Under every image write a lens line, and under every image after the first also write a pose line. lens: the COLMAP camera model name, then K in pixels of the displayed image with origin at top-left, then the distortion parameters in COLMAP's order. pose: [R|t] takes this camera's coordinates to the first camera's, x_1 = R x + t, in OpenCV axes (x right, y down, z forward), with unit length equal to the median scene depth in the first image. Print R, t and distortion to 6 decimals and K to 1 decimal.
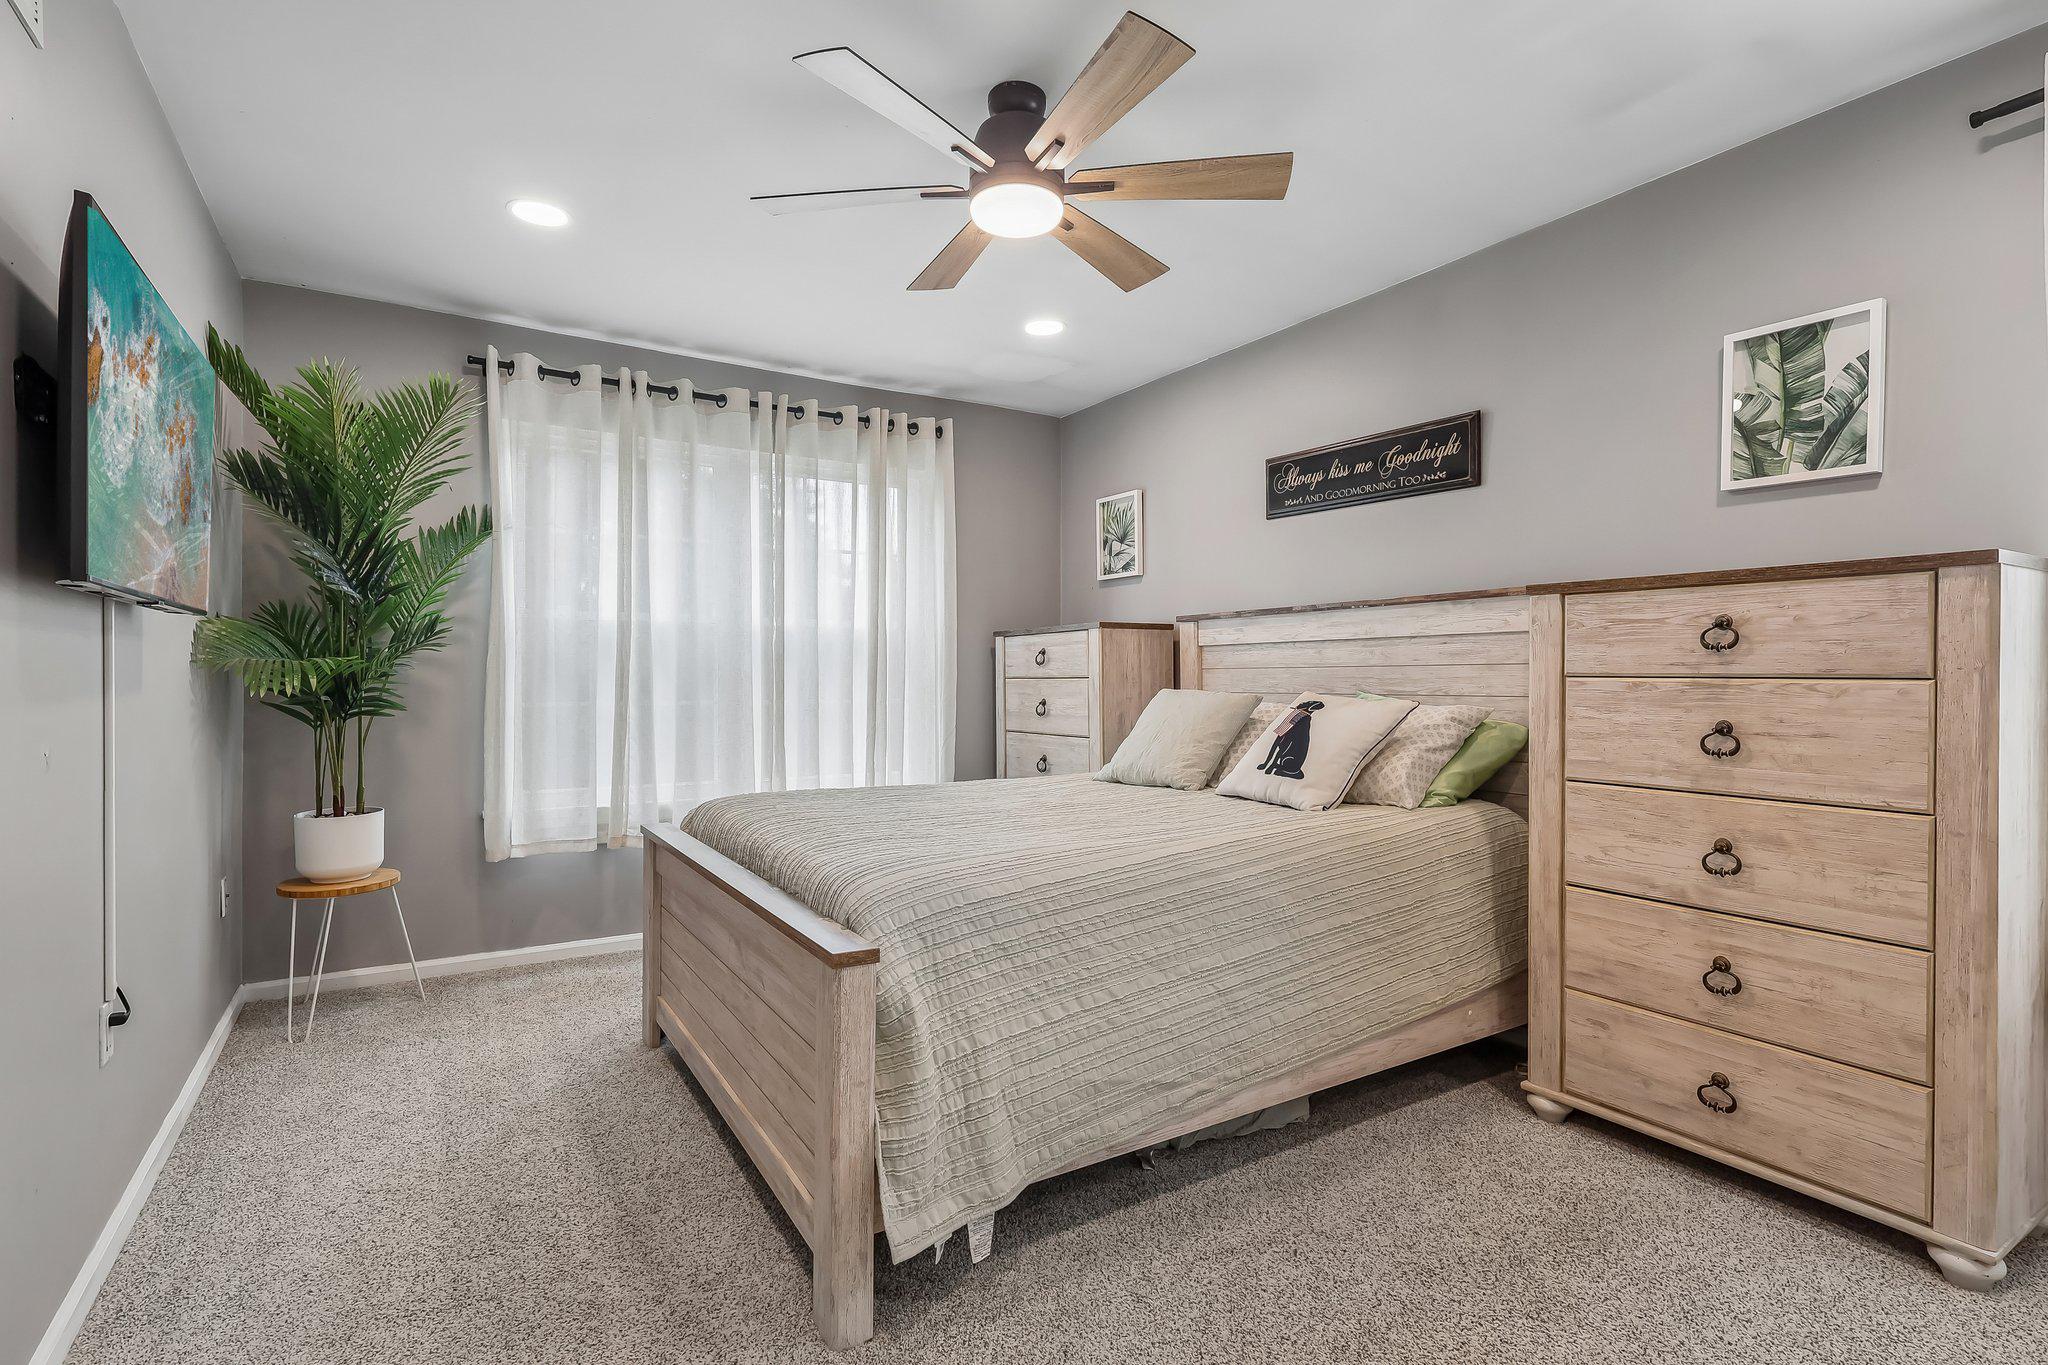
lens RADIAL K [[990.7, 0, 1068.7], [0, 990.7, 685.2], [0, 0, 1]] dist [0.012988, 0.000096]
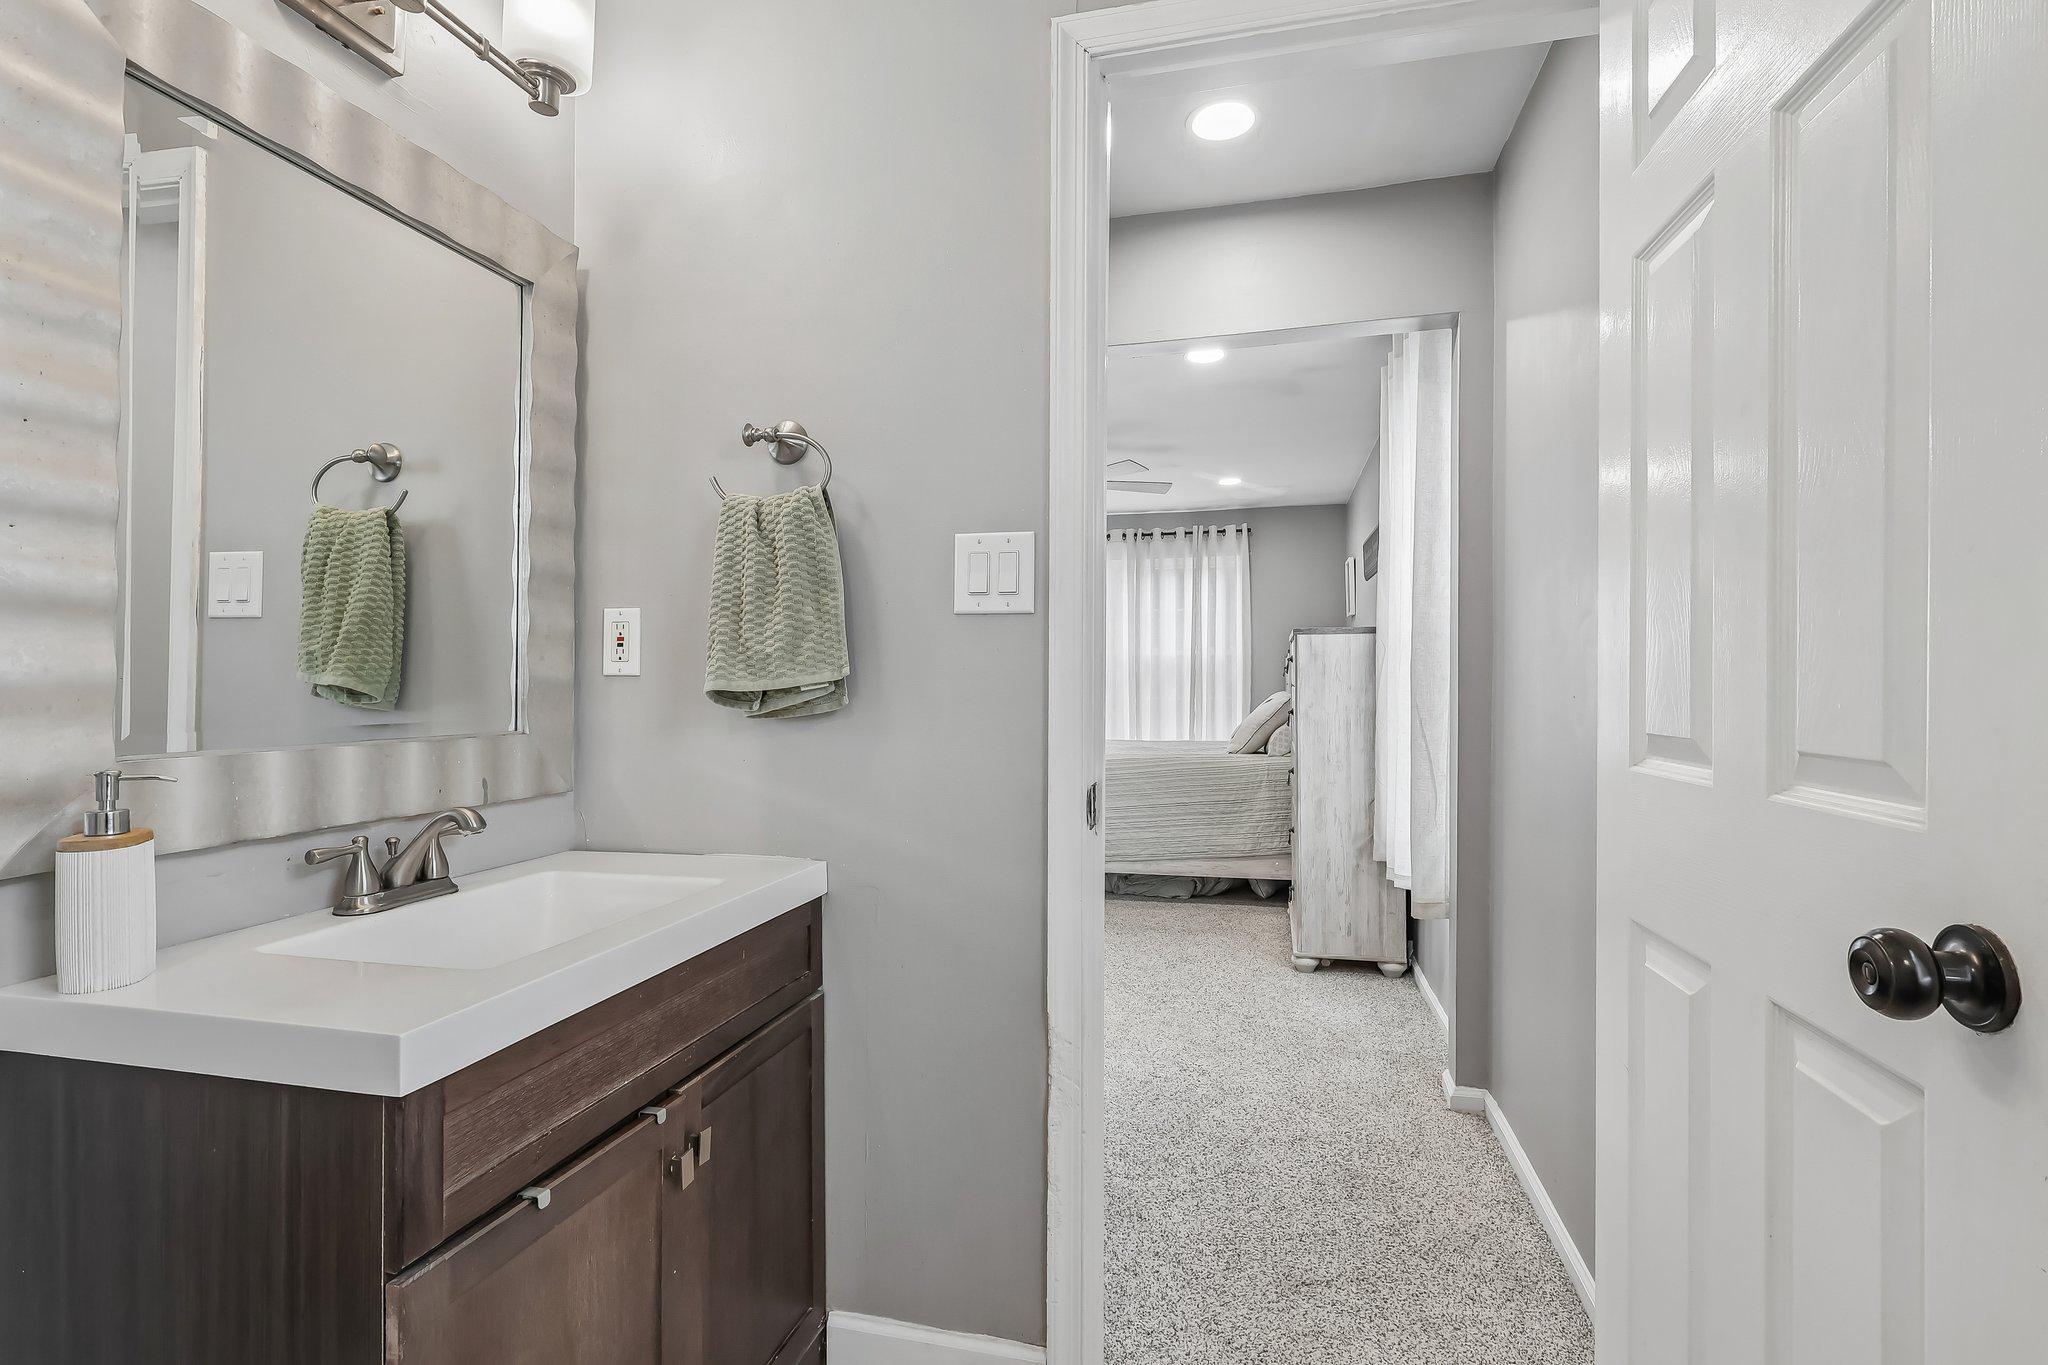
lens RADIAL K [[967.8, 0, 1016.5], [0, 967.8, 674.2], [0, 0, 1]] dist [0.003025, 0.000132]
pose [[0.679115, -0.004244, -0.734019, 0.936362], [-0.006049, 0.999917, -0.011378, -0.003504], [0.734007, 0.012166, 0.679033, -0.399485]]
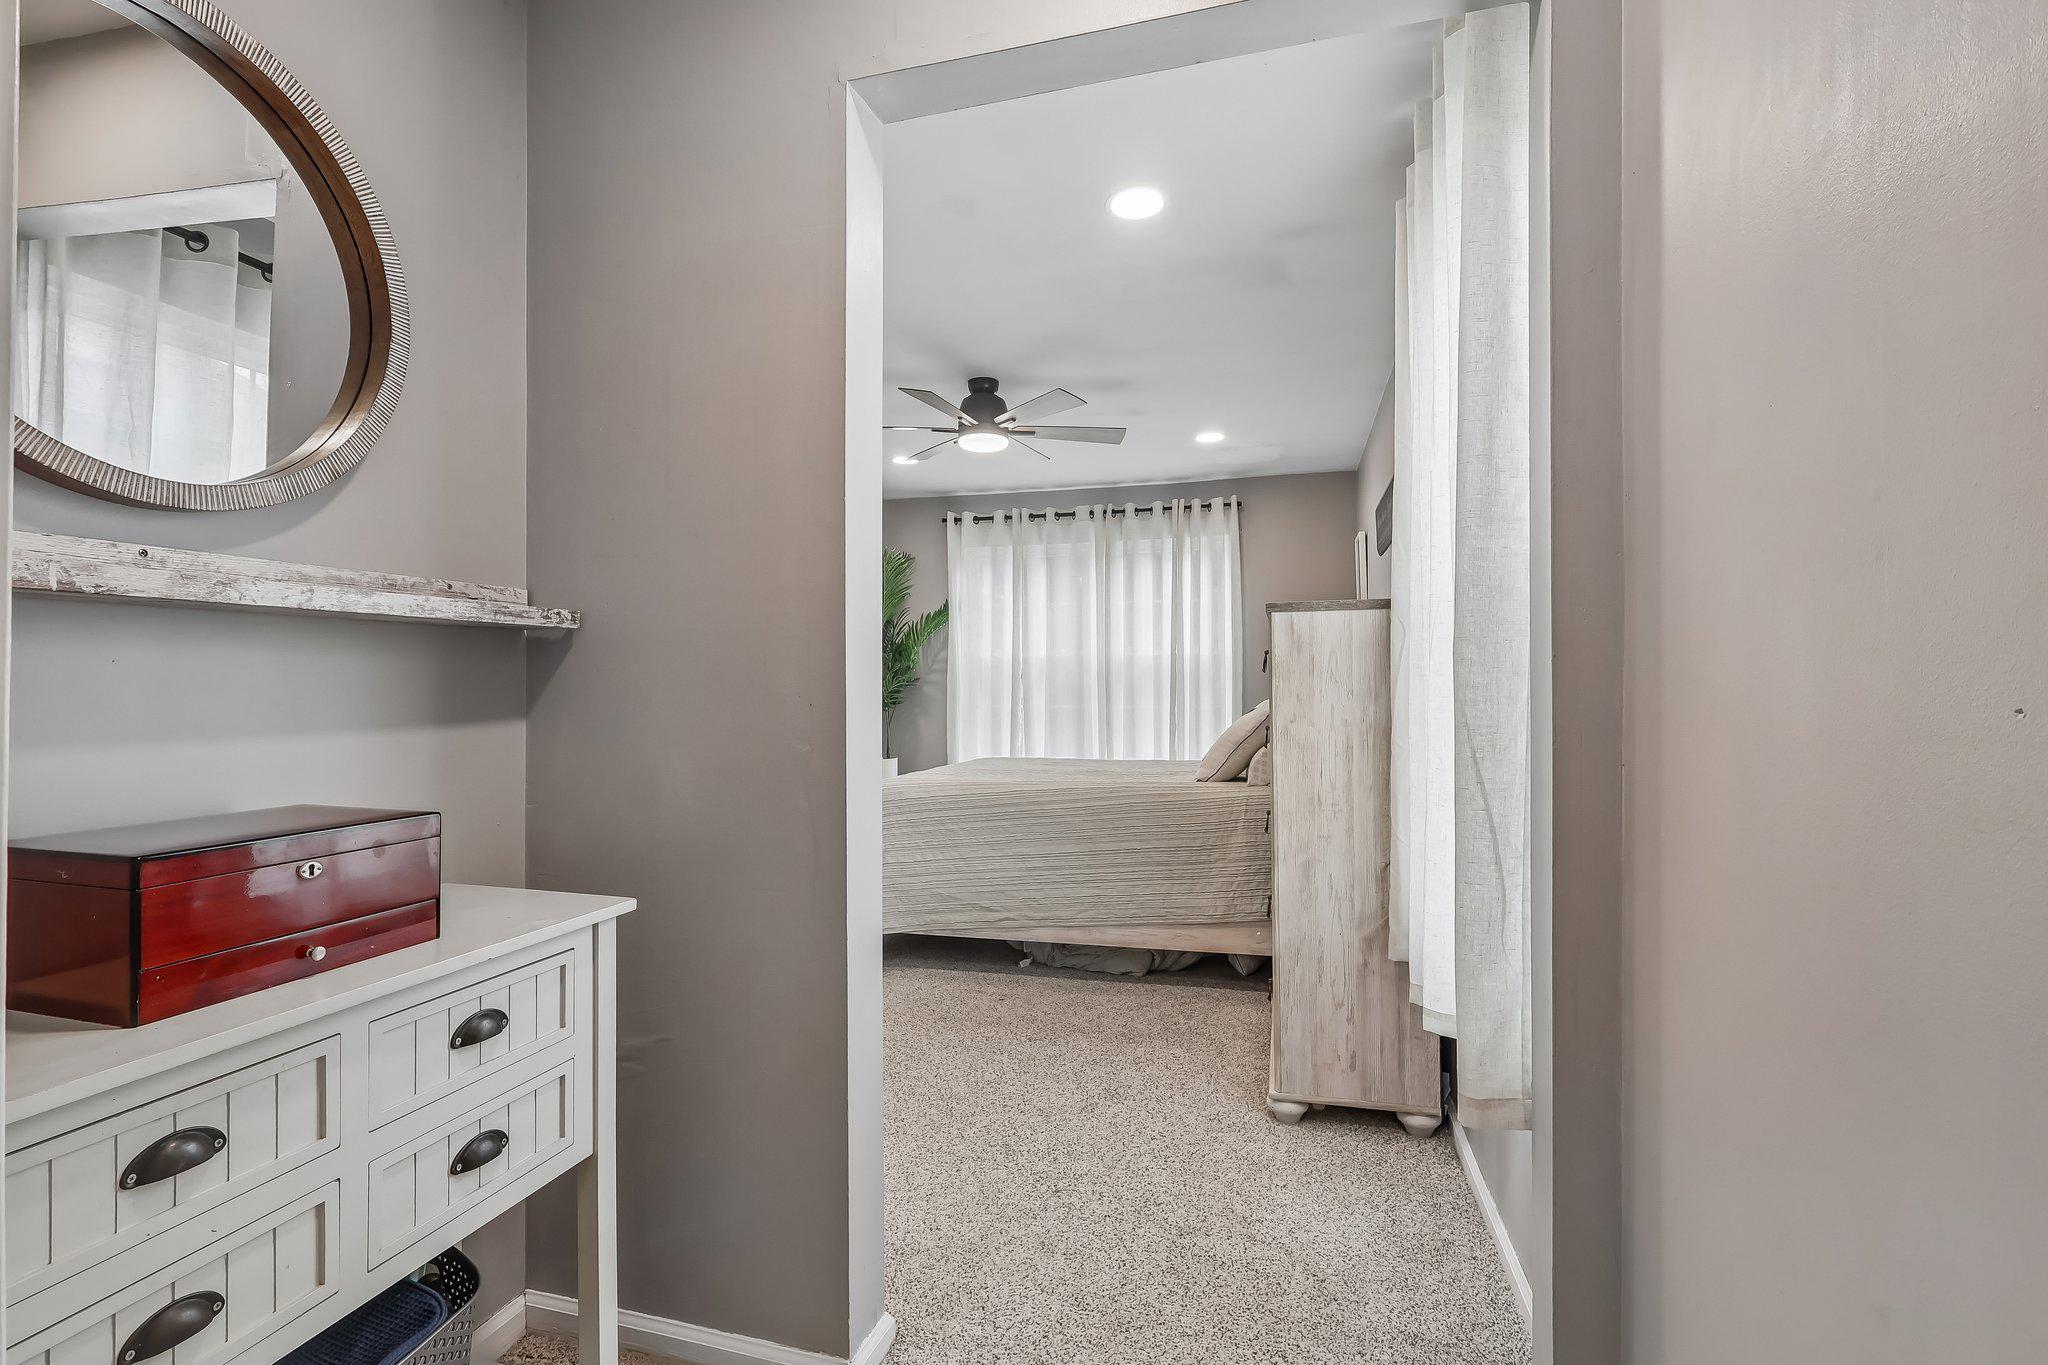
lens RADIAL K [[967.8, 0, 1030.1], [0, 967.8, 685.1], [0, 0, 1]] dist [0.003025, 0.000132]
pose [[0.675230, -0.006838, -0.737576, 0.783806], [0.000206, 0.999959, -0.009082, -0.001913], [0.737608, 0.005980, 0.675203, -0.092966]]
